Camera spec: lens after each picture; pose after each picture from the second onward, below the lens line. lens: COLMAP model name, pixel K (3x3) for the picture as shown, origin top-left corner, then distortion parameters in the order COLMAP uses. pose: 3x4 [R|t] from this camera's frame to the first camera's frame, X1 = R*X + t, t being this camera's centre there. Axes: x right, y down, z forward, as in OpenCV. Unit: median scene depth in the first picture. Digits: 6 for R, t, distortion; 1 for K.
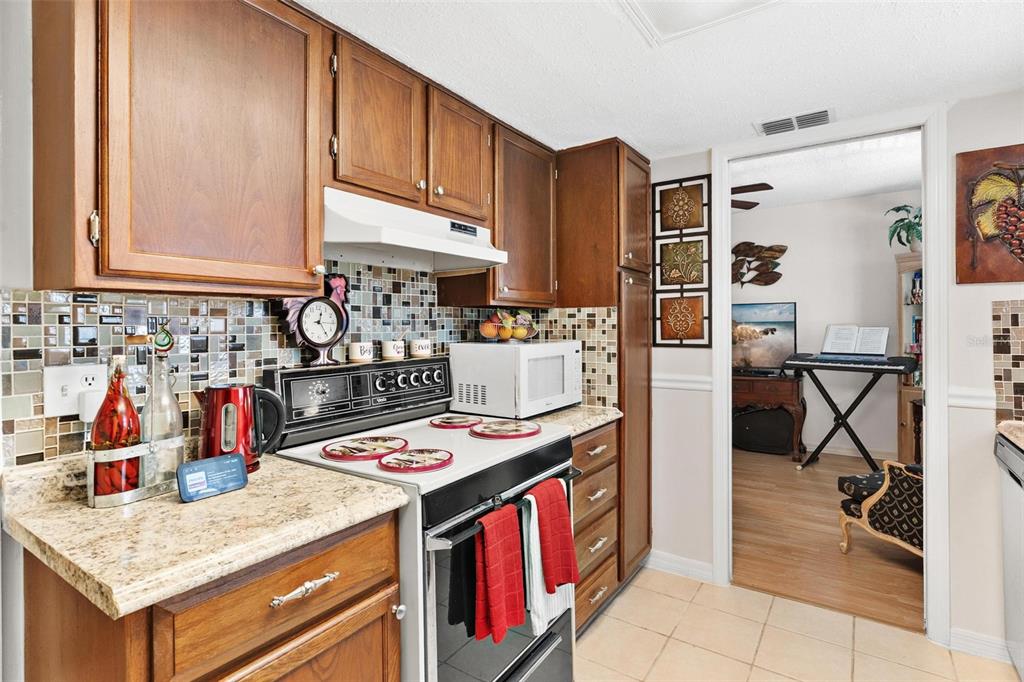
lens RADIAL K [[504.1, 0, 509.5], [0, 504.1, 325.9], [0, 0, 1]] dist [0.001784, -0.000127]
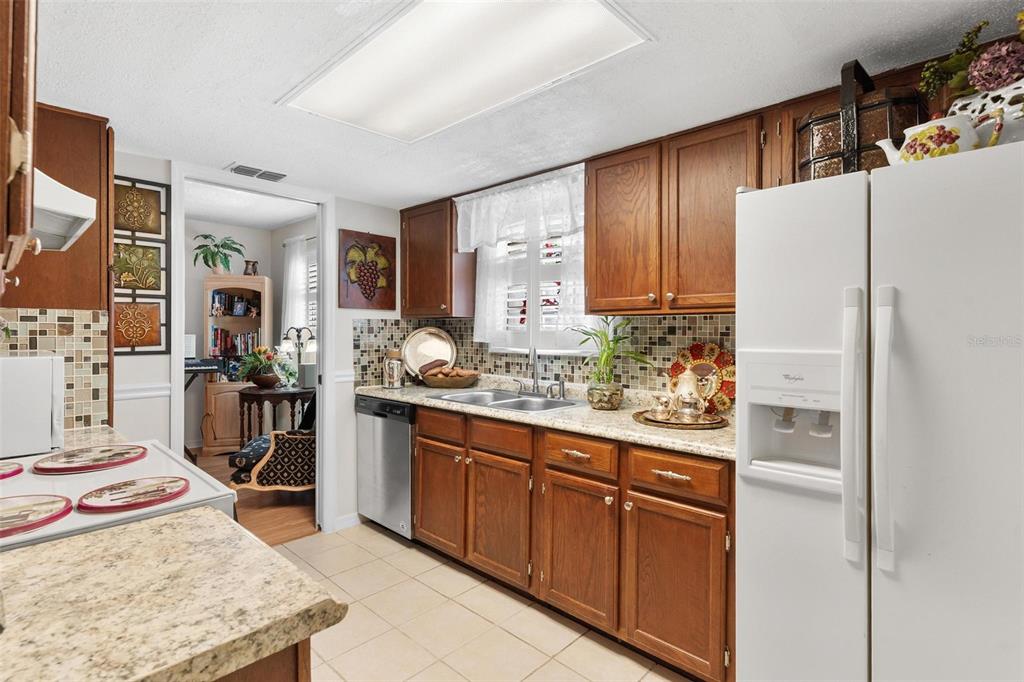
lens RADIAL K [[504.1, 0, 509.9], [0, 504.1, 335.5], [0, 0, 1]] dist [0.001784, -0.000127]
pose [[0.156426, -0.000707, 0.987689, -0.543453], [-0.002586, 0.999996, 0.001126, 0.002987], [-0.987686, -0.002731, 0.156424, 0.160714]]
